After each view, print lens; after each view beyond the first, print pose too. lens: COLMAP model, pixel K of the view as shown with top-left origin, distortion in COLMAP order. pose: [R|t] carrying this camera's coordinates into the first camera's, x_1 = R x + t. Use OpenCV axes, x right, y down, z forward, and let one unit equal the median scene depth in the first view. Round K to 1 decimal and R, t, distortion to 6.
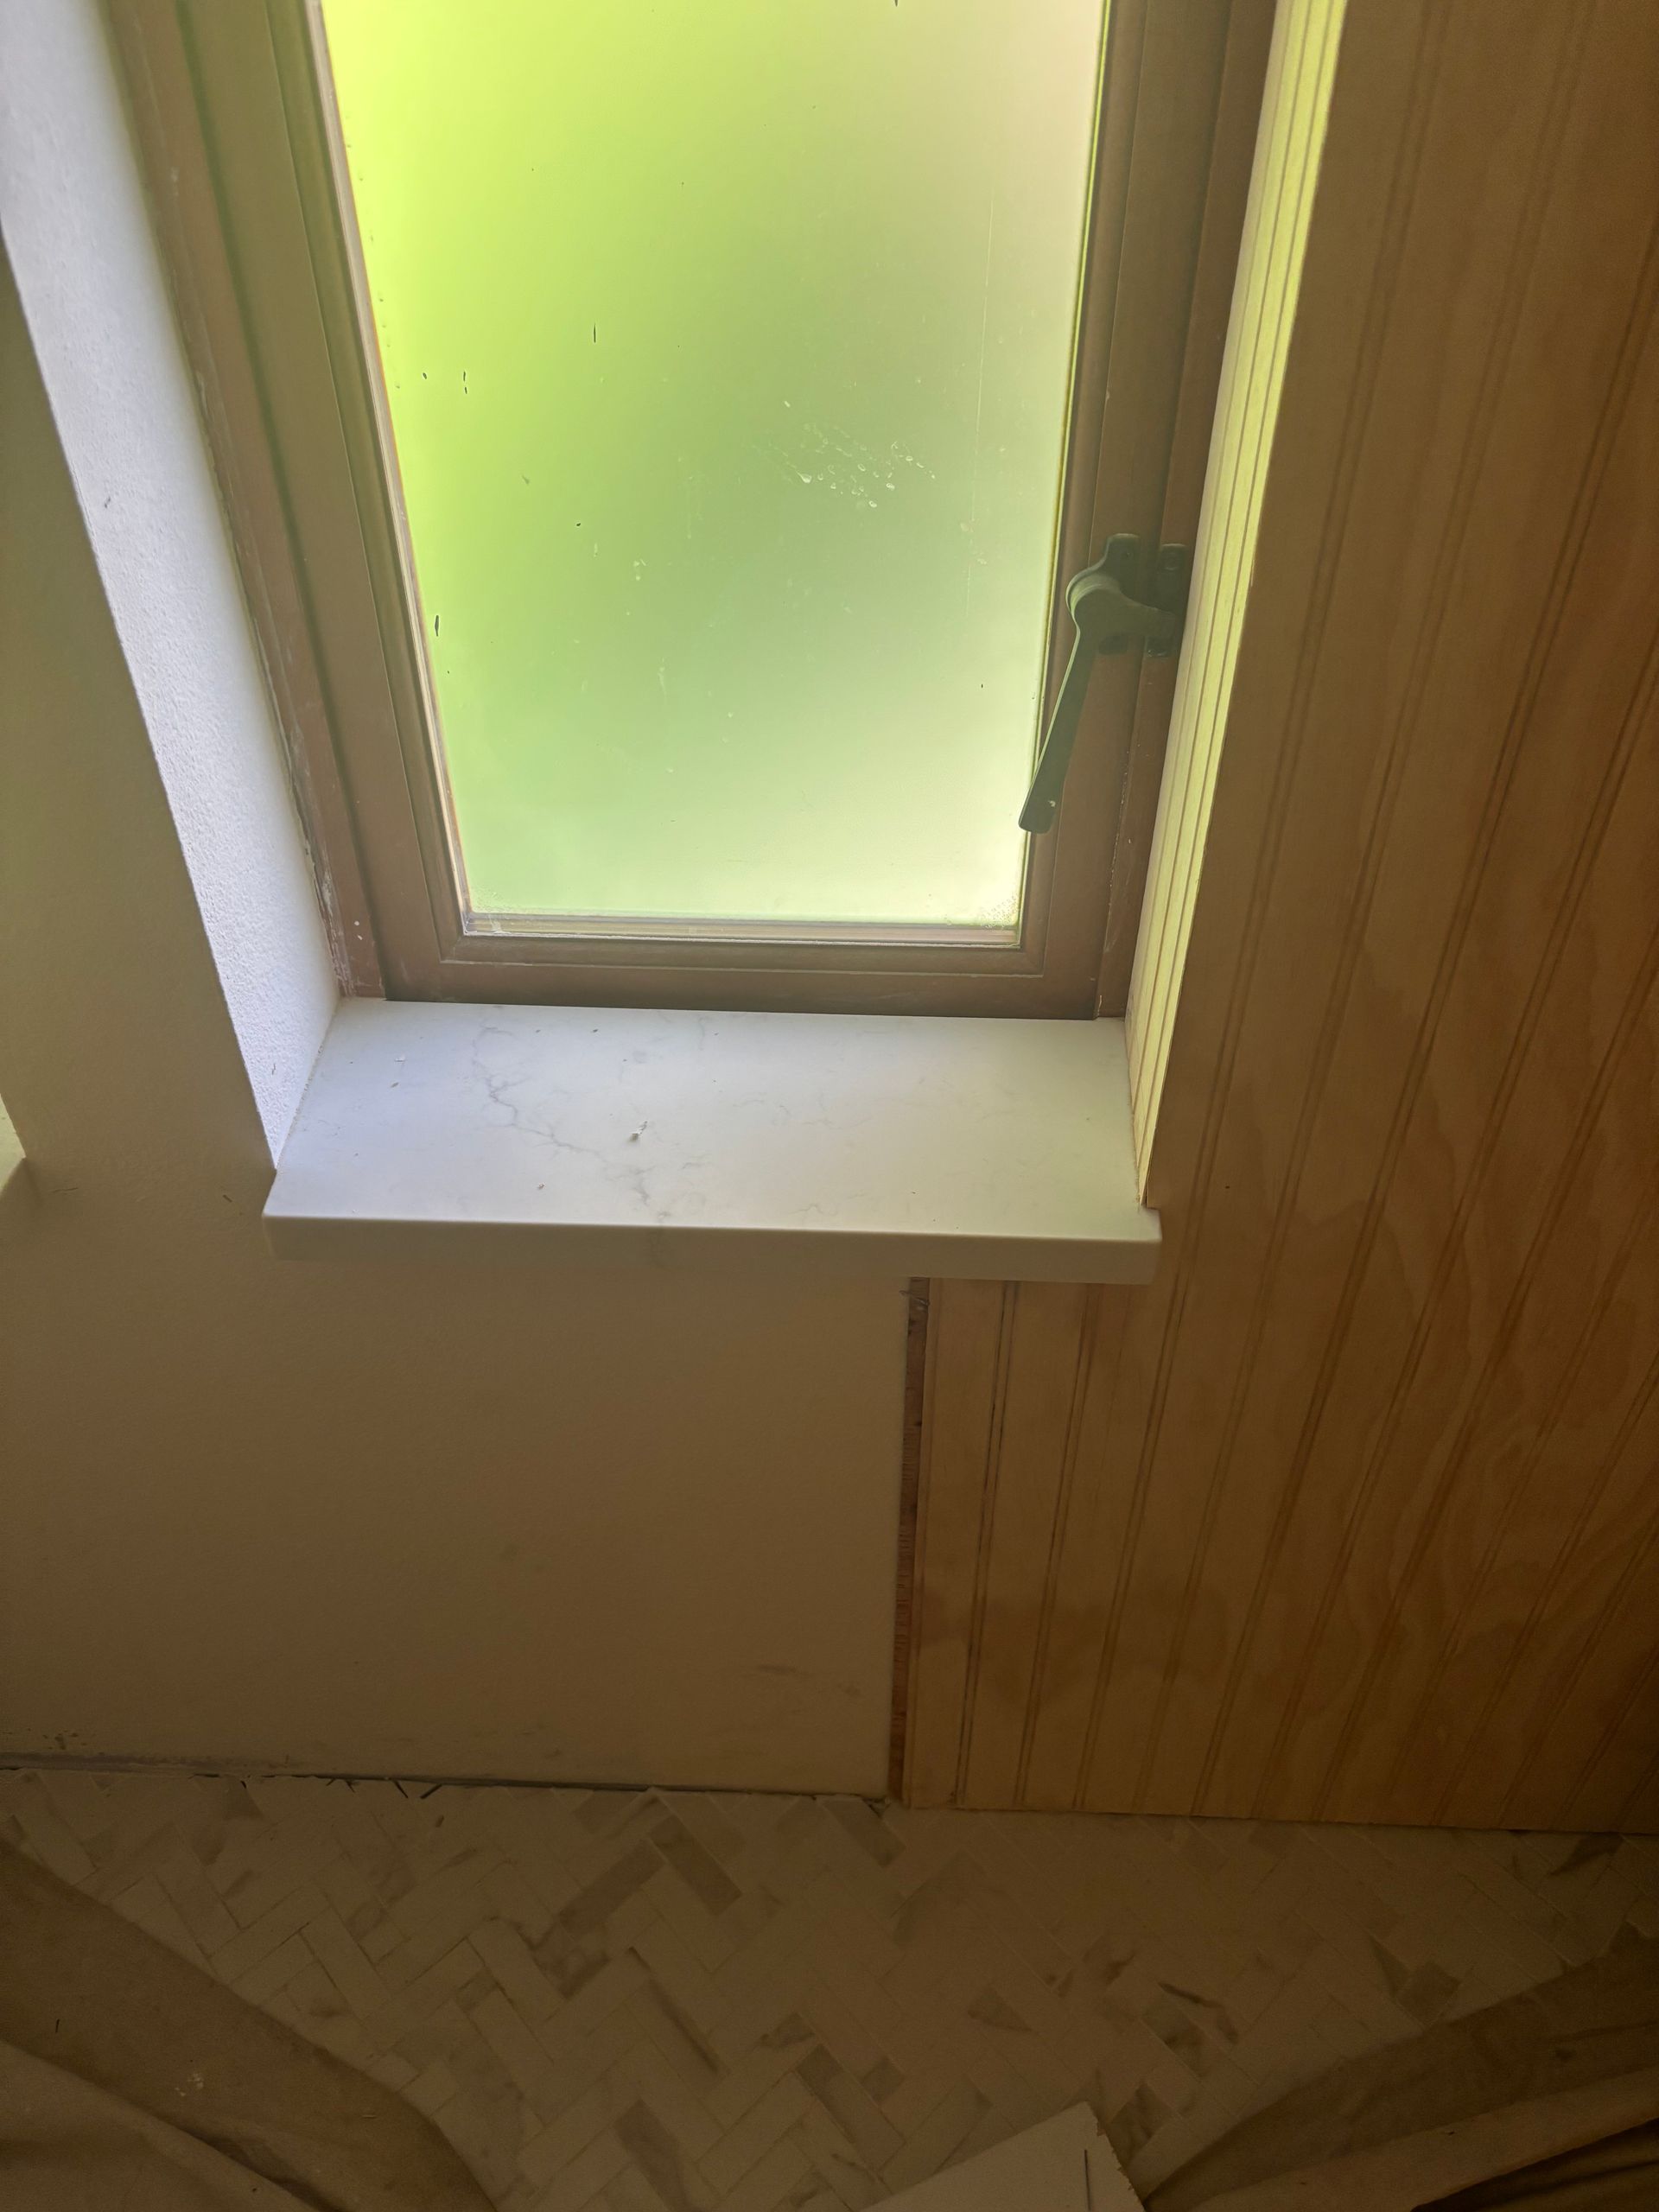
lens RADIAL K [[1680.8, 0, 822.8], [0, 1680.8, 1106.4], [0, 0, 1]] dist [0.065575, -0.060292]
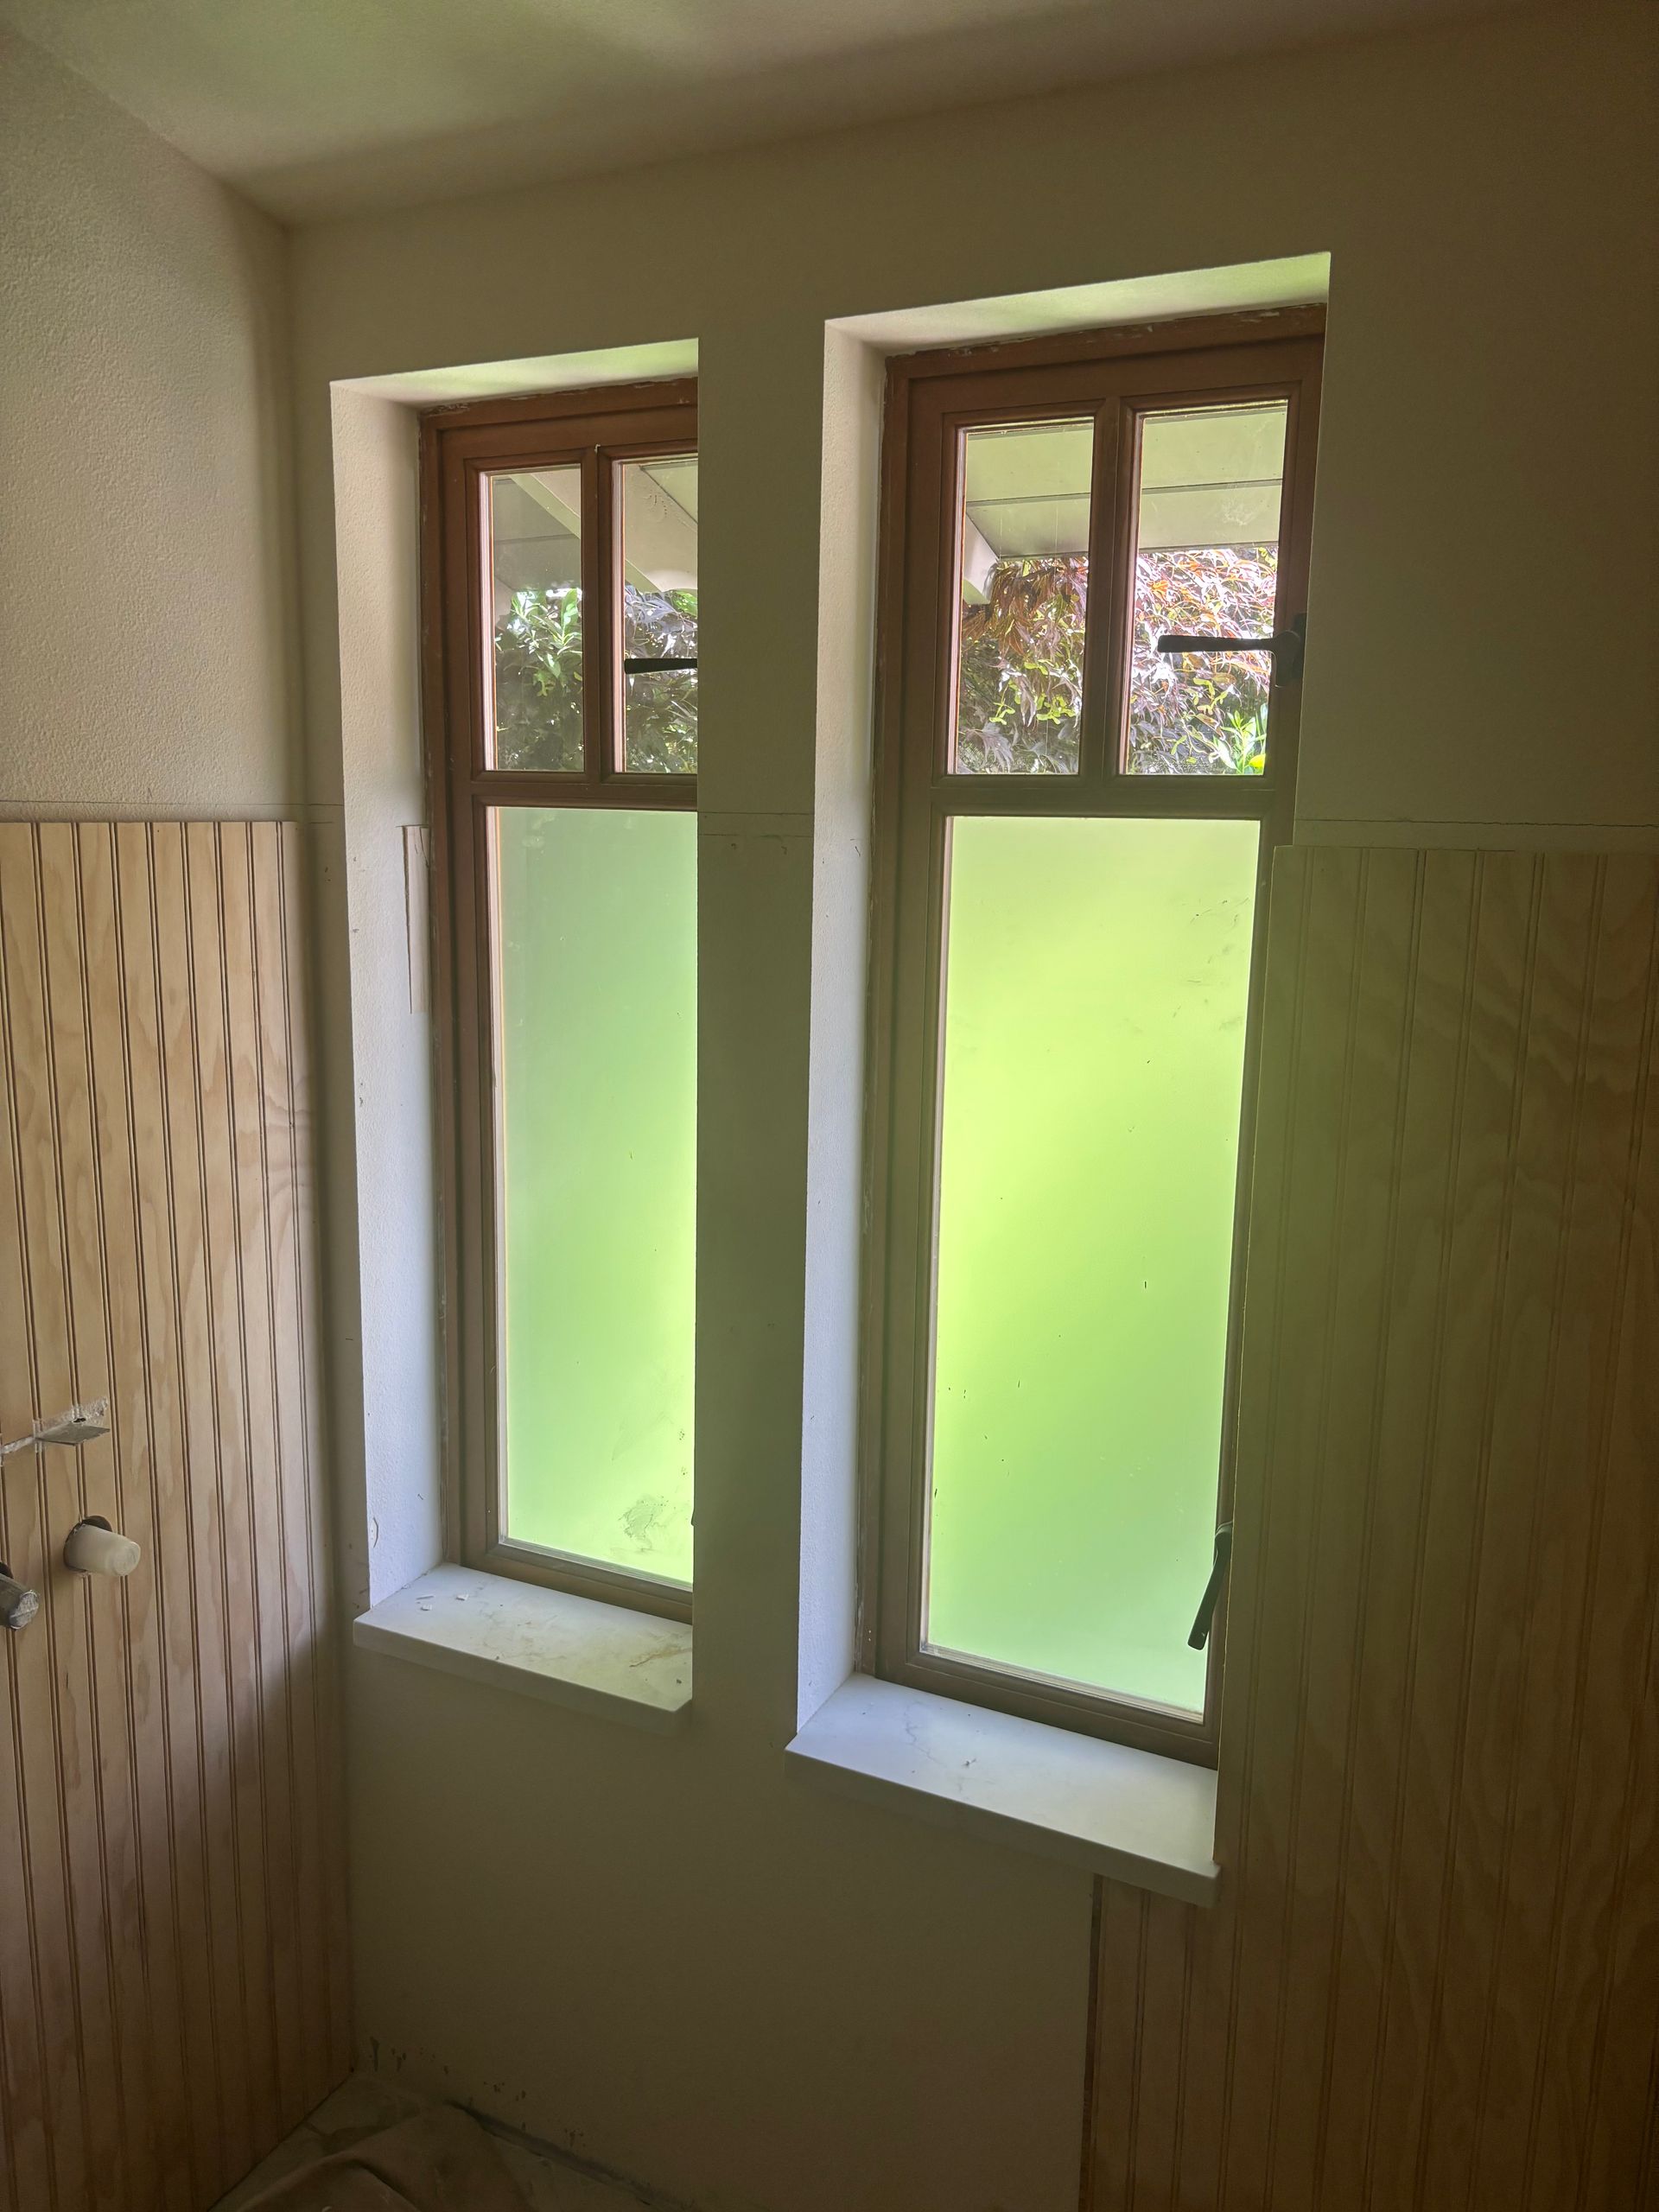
lens RADIAL K [[1680.8, 0, 820.5], [0, 1680.8, 1104.7], [0, 0, 1]] dist [0.065575, -0.060292]
pose [[0.909749, 0.087795, -0.405770, 0.422337], [-0.287641, 0.838074, -0.463568, 0.309165], [0.299367, 0.538446, 0.787690, -0.912654]]
